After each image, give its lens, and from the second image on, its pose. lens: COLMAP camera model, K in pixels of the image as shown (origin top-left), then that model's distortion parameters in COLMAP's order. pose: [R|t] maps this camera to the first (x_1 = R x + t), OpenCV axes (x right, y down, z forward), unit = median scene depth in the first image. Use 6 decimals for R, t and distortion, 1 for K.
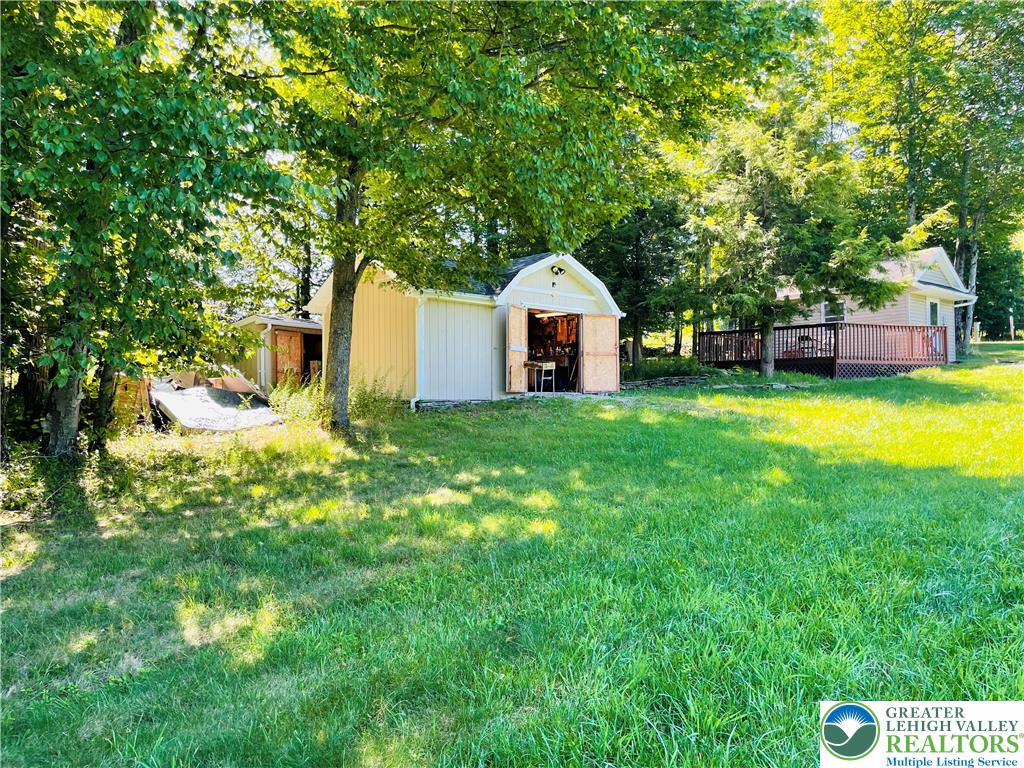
lens RADIAL K [[775.4, 0, 512.7], [0, 775.4, 387.2], [0, 0, 1]] dist [0.036193, -0.033284]
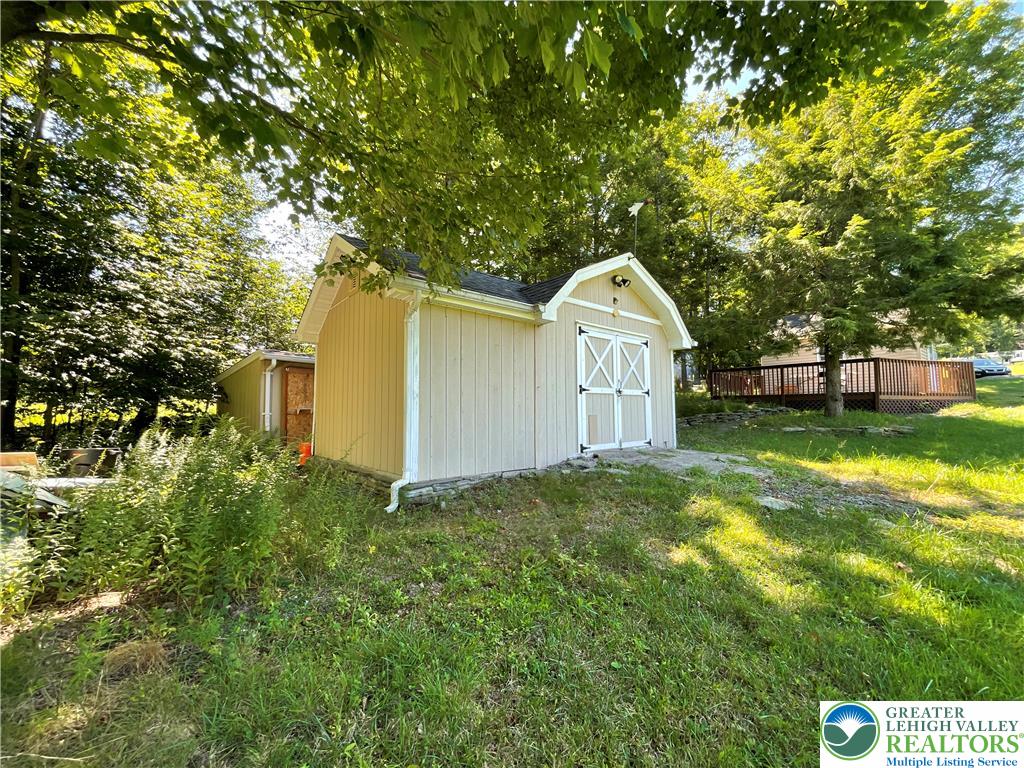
lens RADIAL K [[411.9, 0, 511.9], [0, 411.9, 384.1], [0, 0, 1]] dist [-0.010631, 0.001533]
pose [[0.998961, -0.004878, -0.045313, -0.025737], [0.002675, 0.998817, -0.048544, -0.030921], [0.045496, 0.048372, 0.997793, 0.554971]]
